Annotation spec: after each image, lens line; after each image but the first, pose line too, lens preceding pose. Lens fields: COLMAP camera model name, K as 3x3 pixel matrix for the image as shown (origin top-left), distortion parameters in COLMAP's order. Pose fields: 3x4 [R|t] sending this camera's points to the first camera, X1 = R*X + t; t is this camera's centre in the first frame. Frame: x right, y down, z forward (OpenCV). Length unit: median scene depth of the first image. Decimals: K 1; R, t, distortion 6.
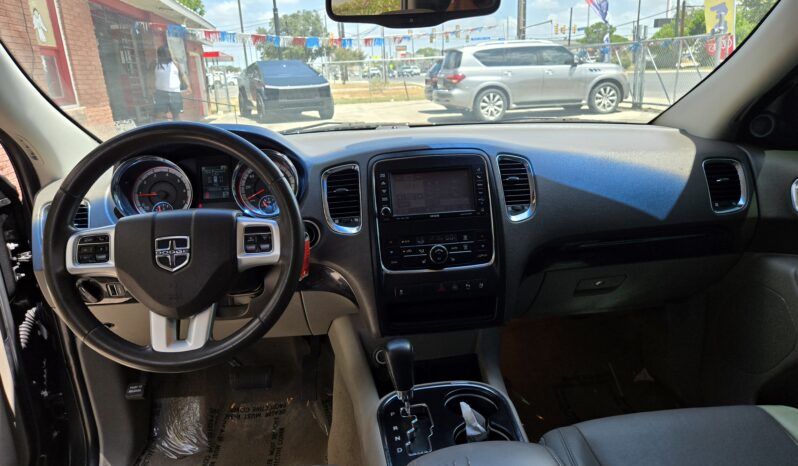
lens RADIAL K [[545.2, 0, 399.0], [0, 545.2, 233.0], [0, 0, 1]] dist [0.007775, -0.000184]
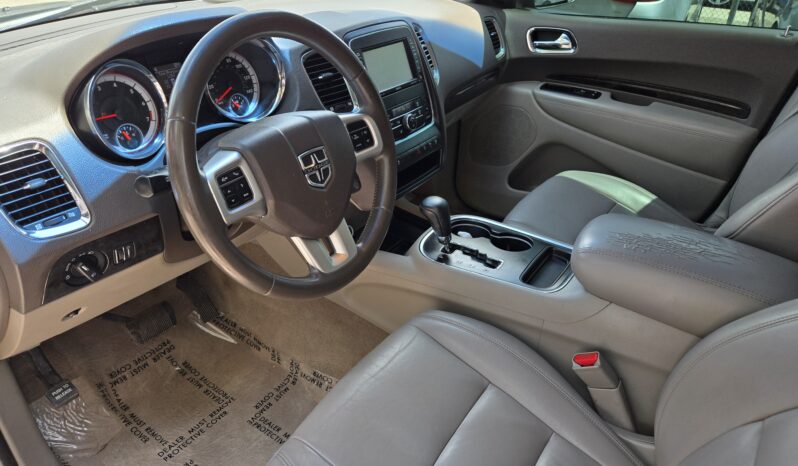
lens RADIAL K [[545.2, 0, 399.0], [0, 545.2, 233.0], [0, 0, 1]] dist [0.007775, -0.000184]
pose [[0.642333, -0.327184, 0.693079, -0.778888], [0.148383, 0.940279, 0.306362, -0.092536], [-0.751924, -0.093945, 0.652521, 0.243973]]
